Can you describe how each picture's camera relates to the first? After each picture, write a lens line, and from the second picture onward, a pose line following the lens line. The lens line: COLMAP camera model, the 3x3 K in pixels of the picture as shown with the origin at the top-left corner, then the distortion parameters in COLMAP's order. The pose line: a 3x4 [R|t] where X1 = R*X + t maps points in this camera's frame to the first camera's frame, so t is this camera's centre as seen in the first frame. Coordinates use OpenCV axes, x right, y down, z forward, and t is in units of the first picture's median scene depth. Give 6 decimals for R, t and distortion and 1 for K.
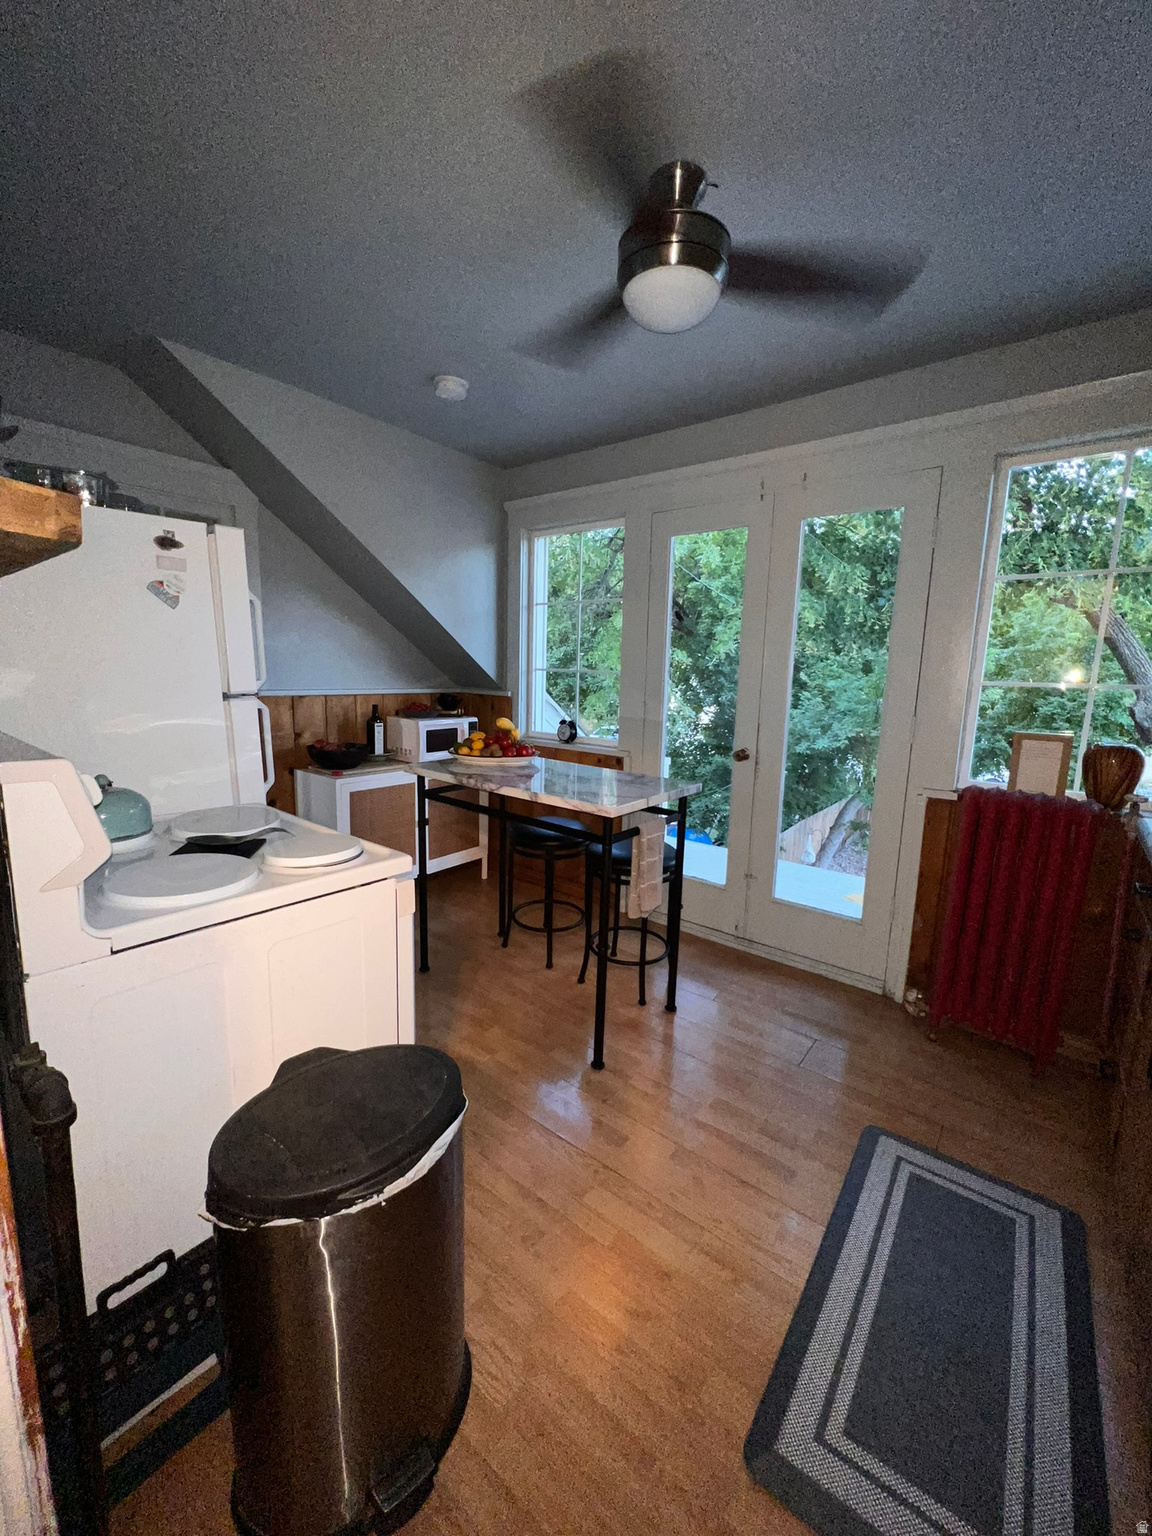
lens RADIAL K [[608.9, 0, 564.5], [0, 608.9, 766.5], [0, 0, 1]] dist [0.001584, 0.000230]
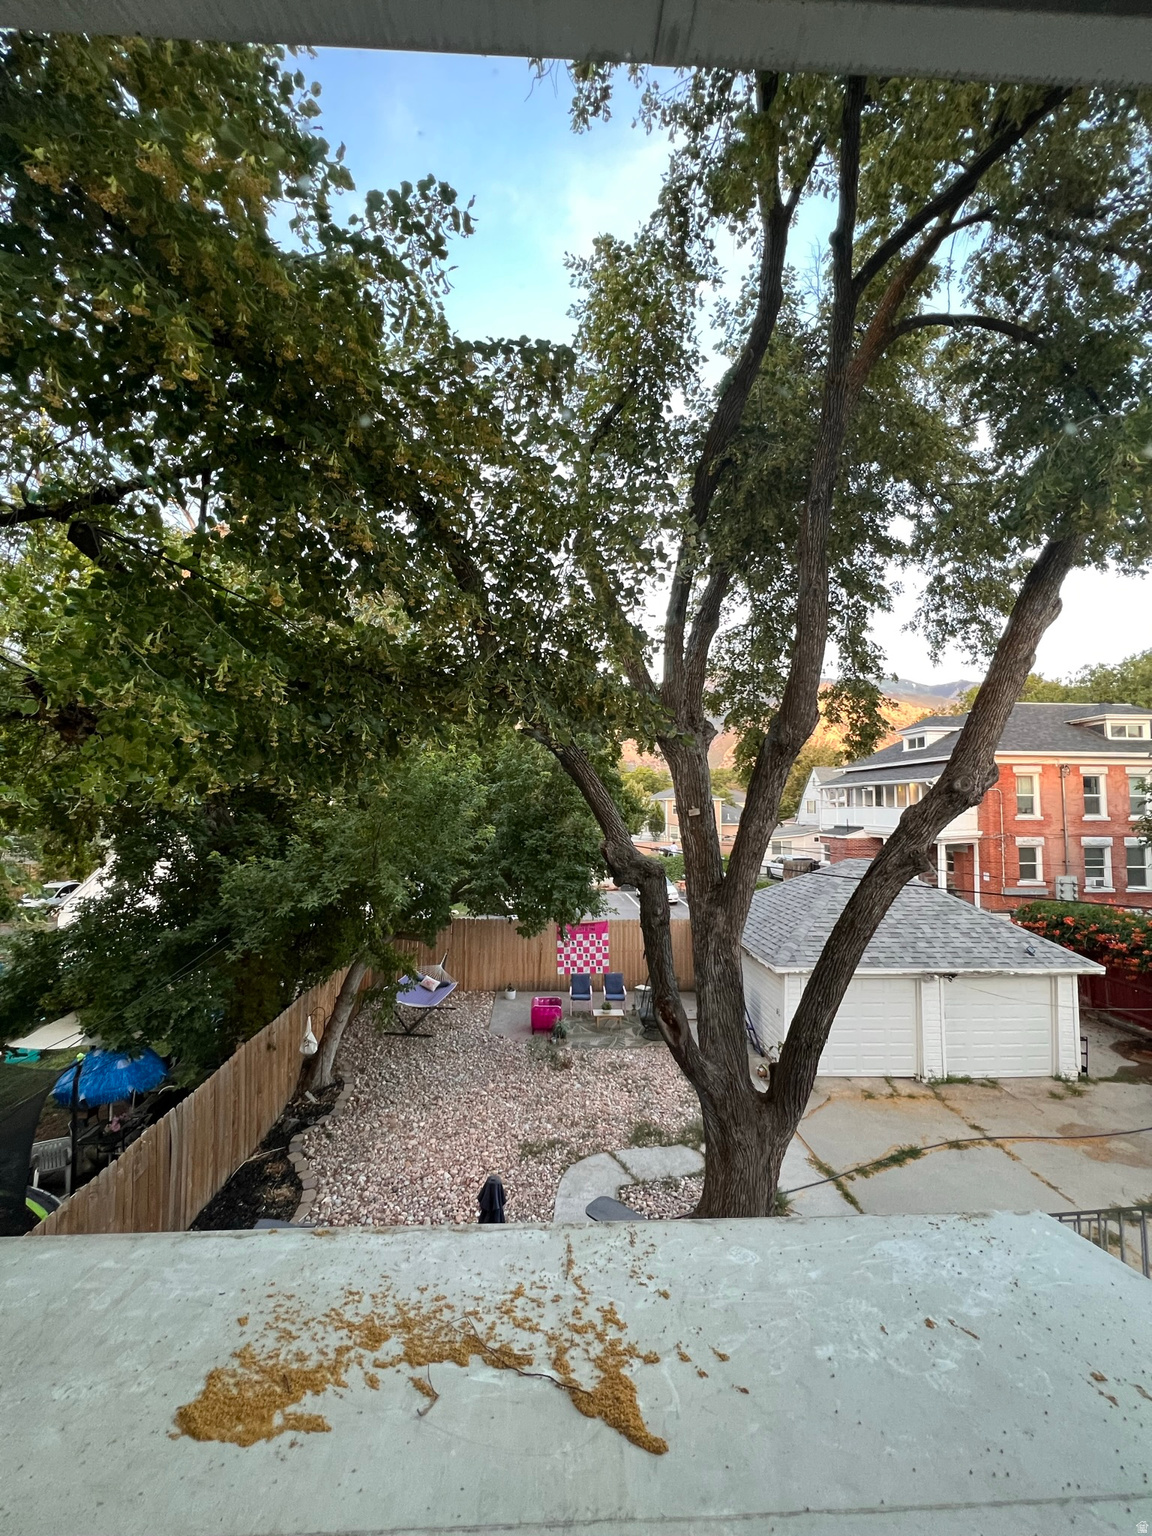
lens RADIAL K [[608.9, 0, 564.5], [0, 608.9, 766.5], [0, 0, 1]] dist [0.001584, 0.000230]
pose [[0.749940, 0.029094, 0.660865, 0.146417], [0.112462, 0.978881, -0.170715, -0.036416], [-0.651876, 0.202348, 0.730831, 0.183214]]
